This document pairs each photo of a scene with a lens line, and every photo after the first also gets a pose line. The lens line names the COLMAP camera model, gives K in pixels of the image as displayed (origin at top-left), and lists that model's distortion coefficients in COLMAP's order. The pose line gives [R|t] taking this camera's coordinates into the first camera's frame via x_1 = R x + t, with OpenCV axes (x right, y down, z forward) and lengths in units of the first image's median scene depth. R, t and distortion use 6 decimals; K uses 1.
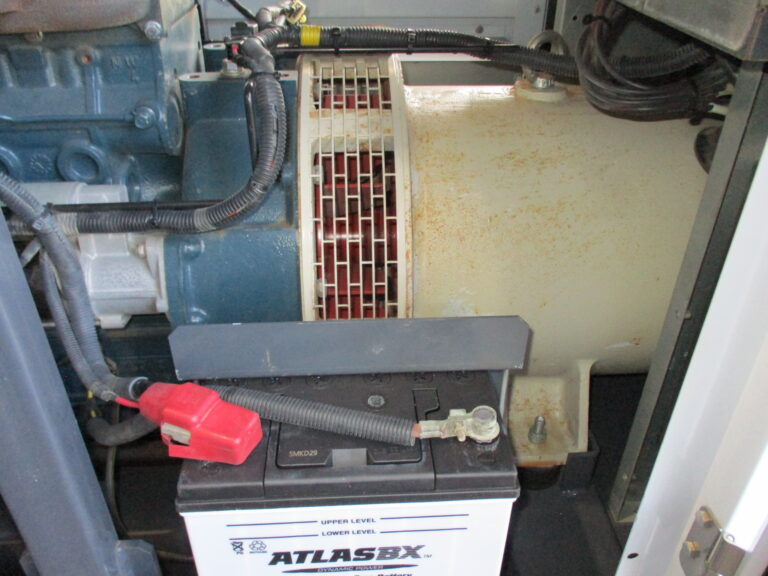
lens RADIAL K [[641.3, 0, 392.5], [0, 641.3, 272.9], [0, 0, 1]] dist [-0.031618, 0.008718]
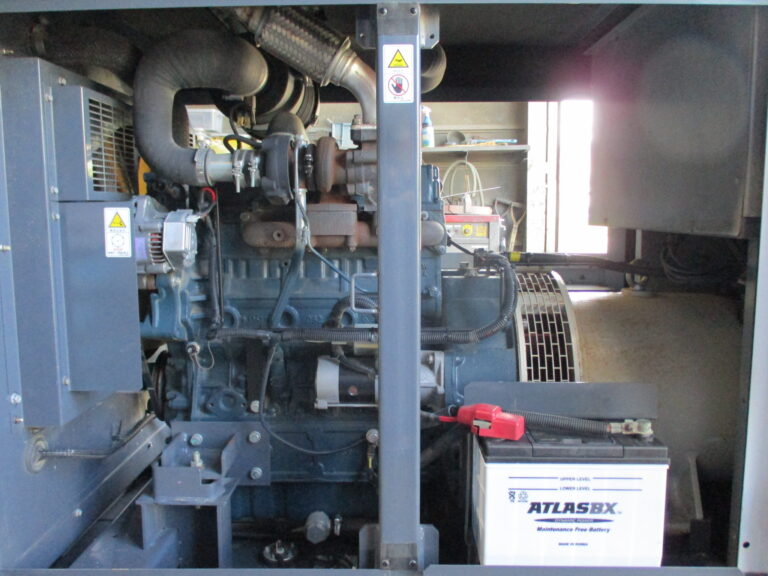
lens RADIAL K [[641.3, 0, 392.5], [0, 641.3, 272.9], [0, 0, 1]] dist [-0.031618, 0.008718]
pose [[0.996944, -0.001523, -0.078104, -0.423508], [-0.034050, 0.891366, -0.452004, 0.672801], [0.070307, 0.453282, 0.888590, -0.862907]]
